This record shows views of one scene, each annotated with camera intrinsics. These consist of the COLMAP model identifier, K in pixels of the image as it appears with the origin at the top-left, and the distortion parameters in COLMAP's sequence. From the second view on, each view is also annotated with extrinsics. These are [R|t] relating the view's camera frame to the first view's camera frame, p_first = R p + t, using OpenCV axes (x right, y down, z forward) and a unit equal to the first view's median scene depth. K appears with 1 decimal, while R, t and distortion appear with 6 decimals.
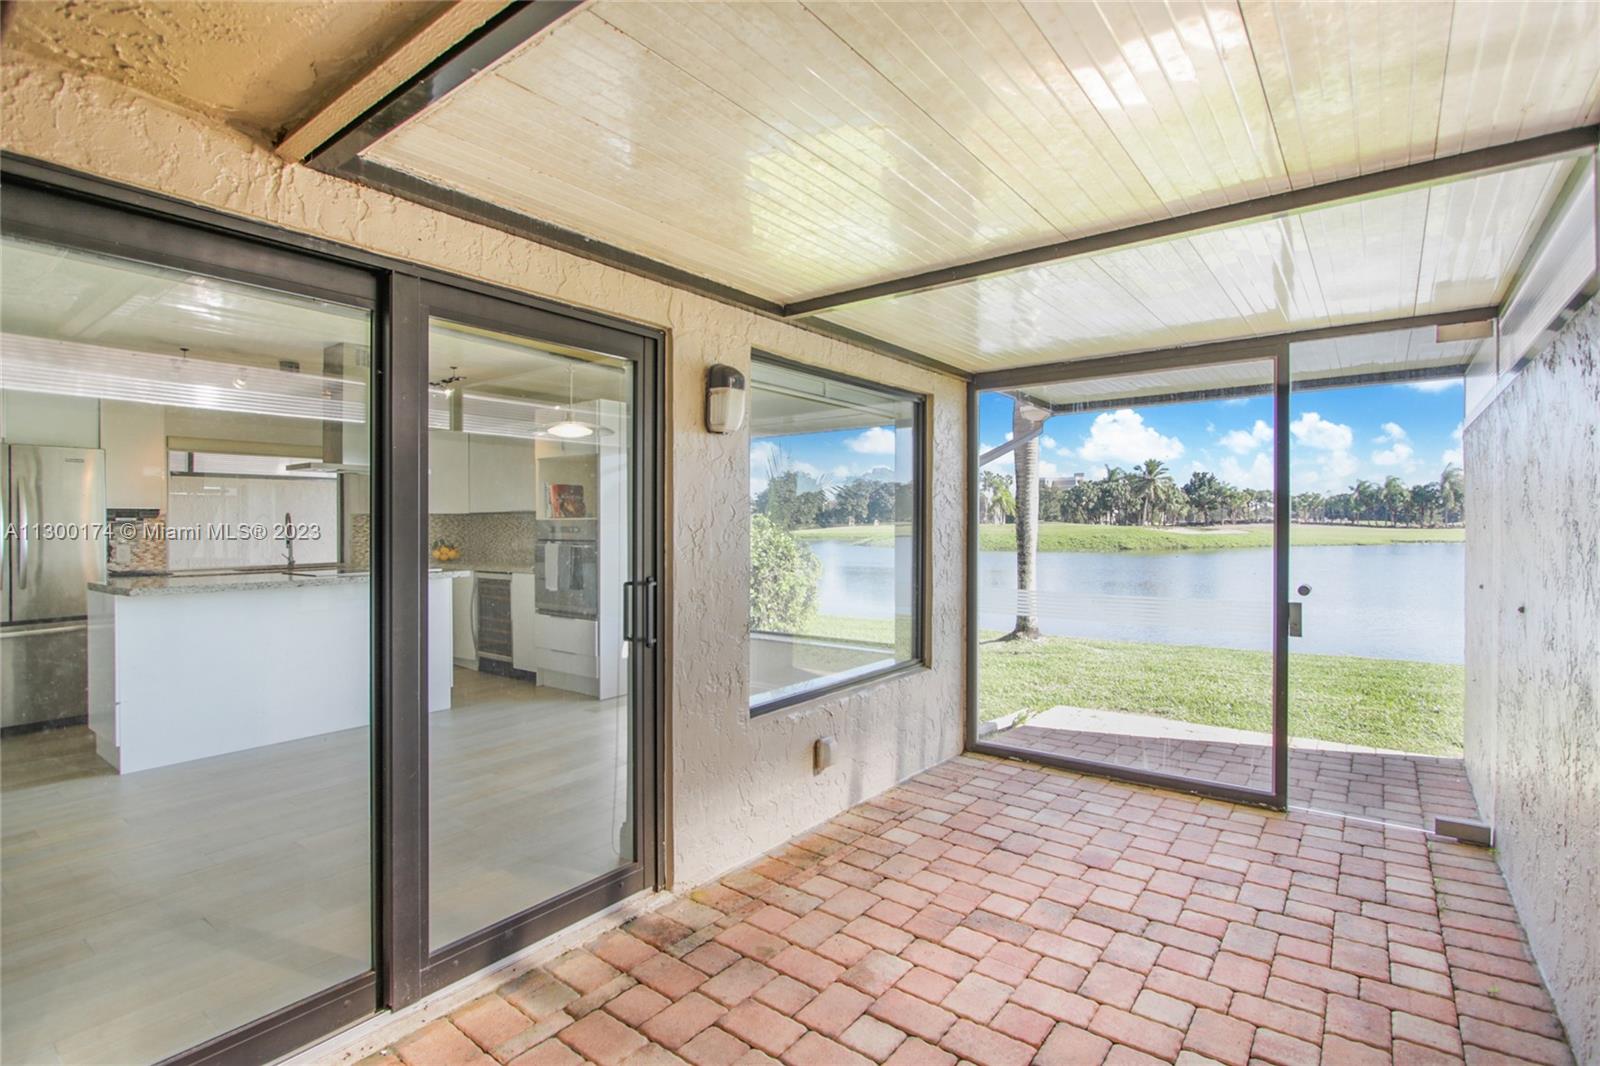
lens RADIAL K [[762.6, 0, 801.0], [0, 762.6, 520.0], [0, 0, 1]] dist [-0.015323, -0.000380]
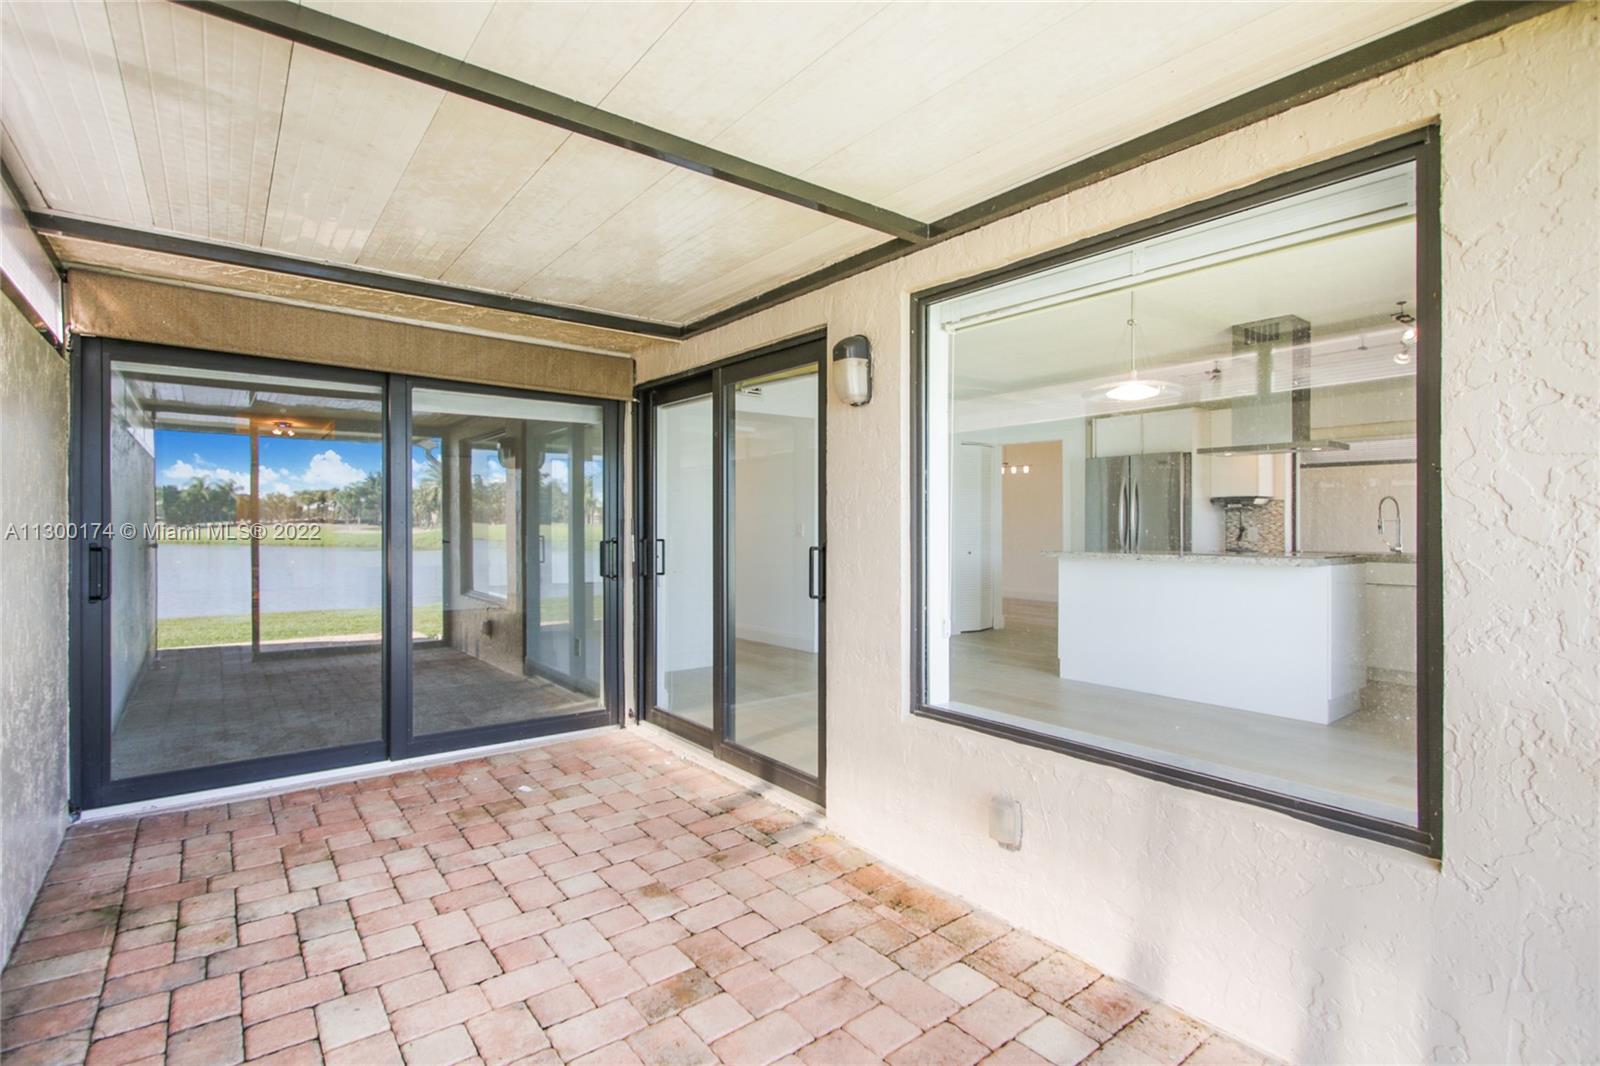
lens RADIAL K [[763.8, 0, 805.6], [0, 763.8, 516.4], [0, 0, 1]] dist [-0.004708, -0.000185]
pose [[-0.247498, -0.005854, -0.968871, 0.441842], [0.006442, 0.999950, -0.007687, 0.020171], [0.968867, -0.008144, -0.247448, 0.589373]]
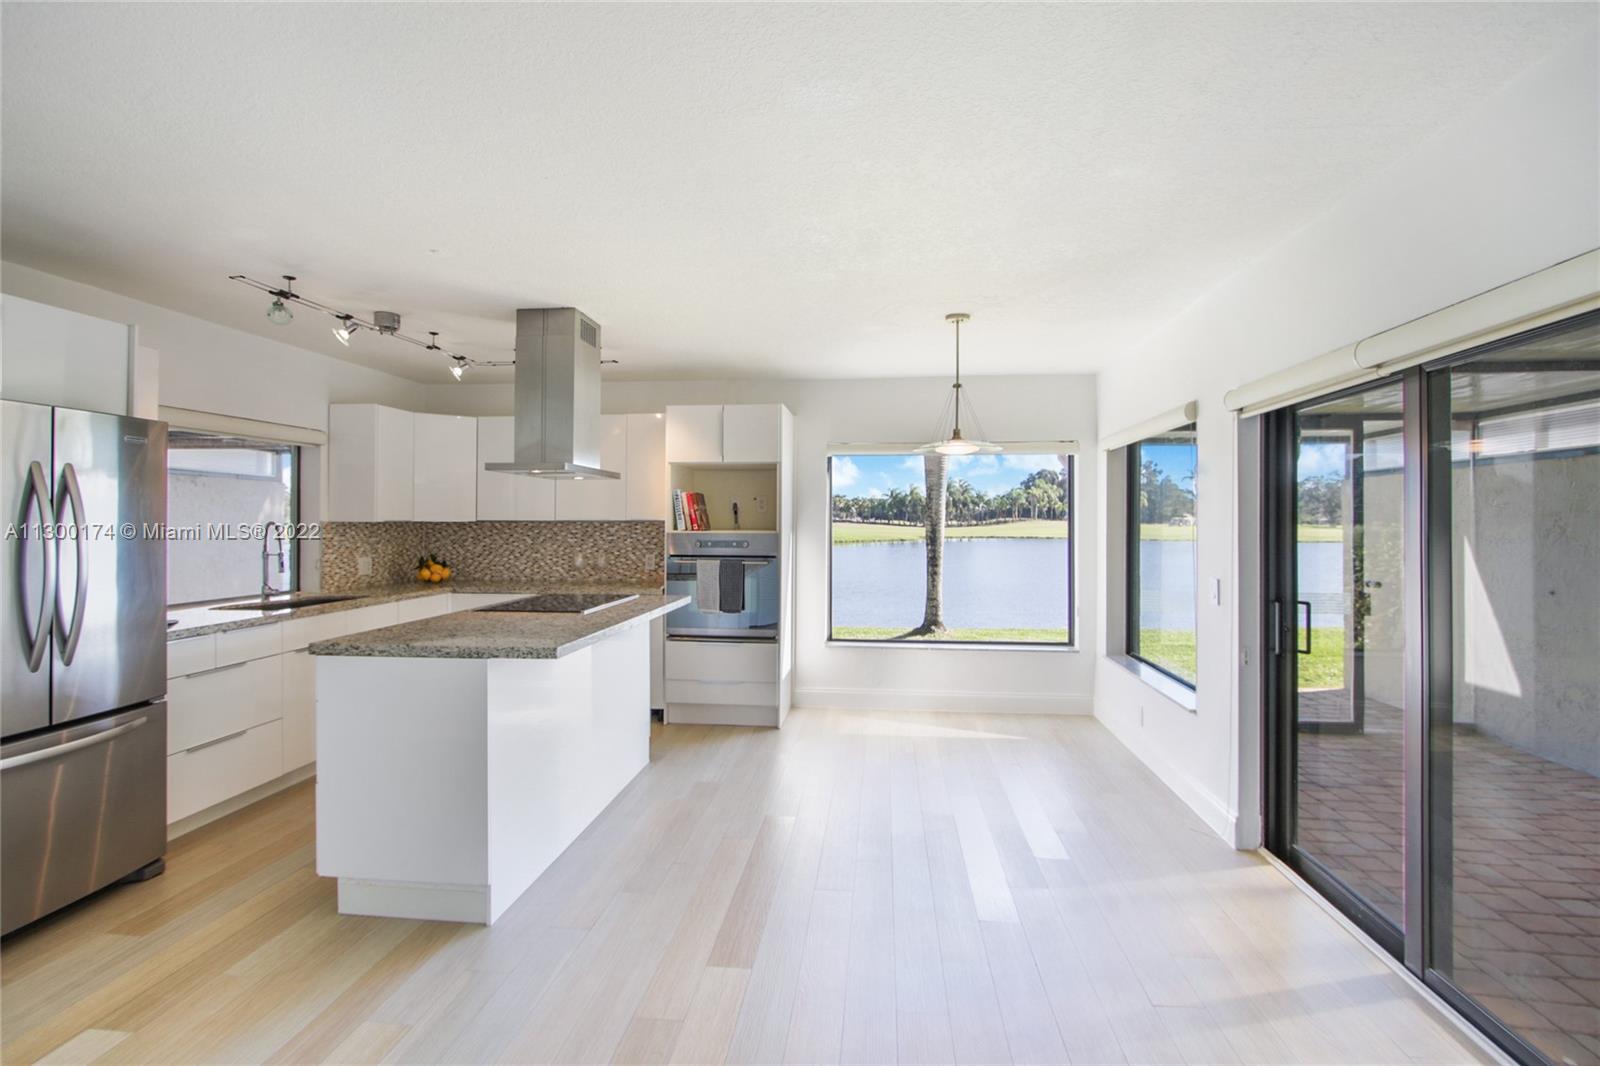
lens RADIAL K [[759.7, 0, 799.4], [0, 759.7, 520.8], [0, 0, 1]] dist [-0.003253, 0.000531]
pose [[0.857086, 0.006430, 0.515133, -0.677888], [-0.009580, 0.999948, 0.003457, -0.018347], [-0.515084, -0.007898, 0.857103, 0.185264]]
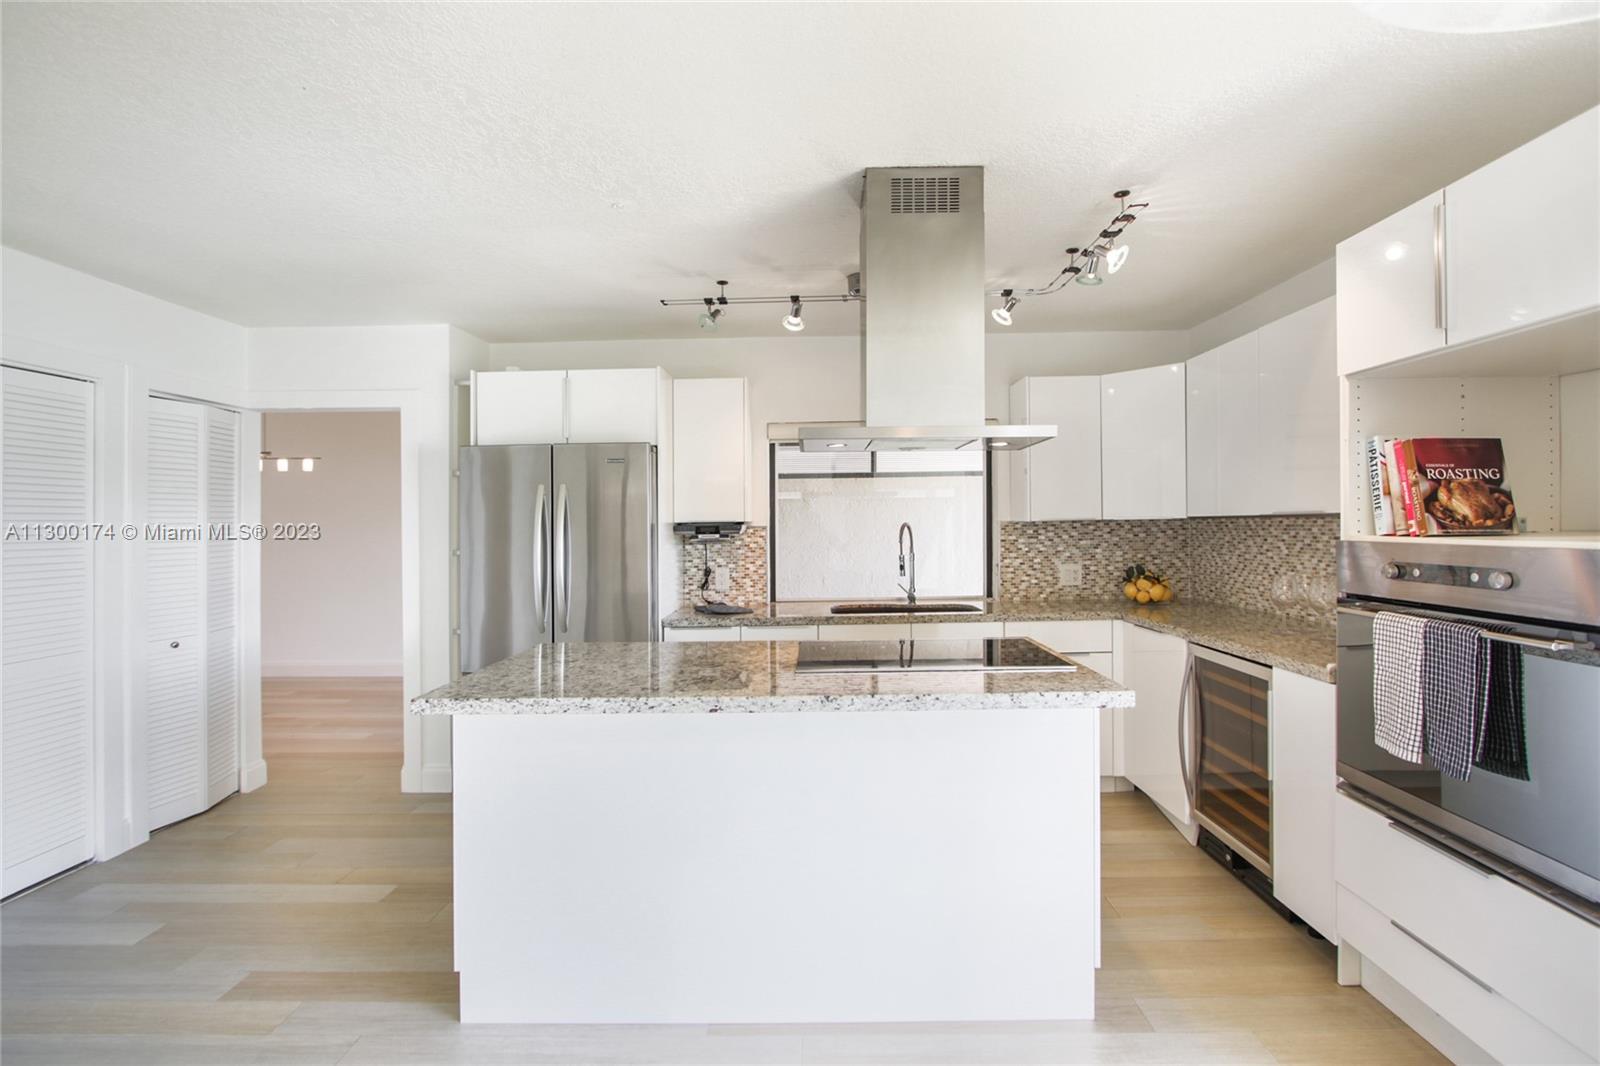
lens RADIAL K [[754.4, 0, 804.1], [0, 754.4, 525.5], [0, 0, 1]] dist [-0.015619, 0.000155]
pose [[0.593610, -0.003929, -0.804744, -0.214198], [0.017627, 0.999812, 0.008121, -0.015020], [0.804560, -0.019006, 0.593567, 0.585519]]
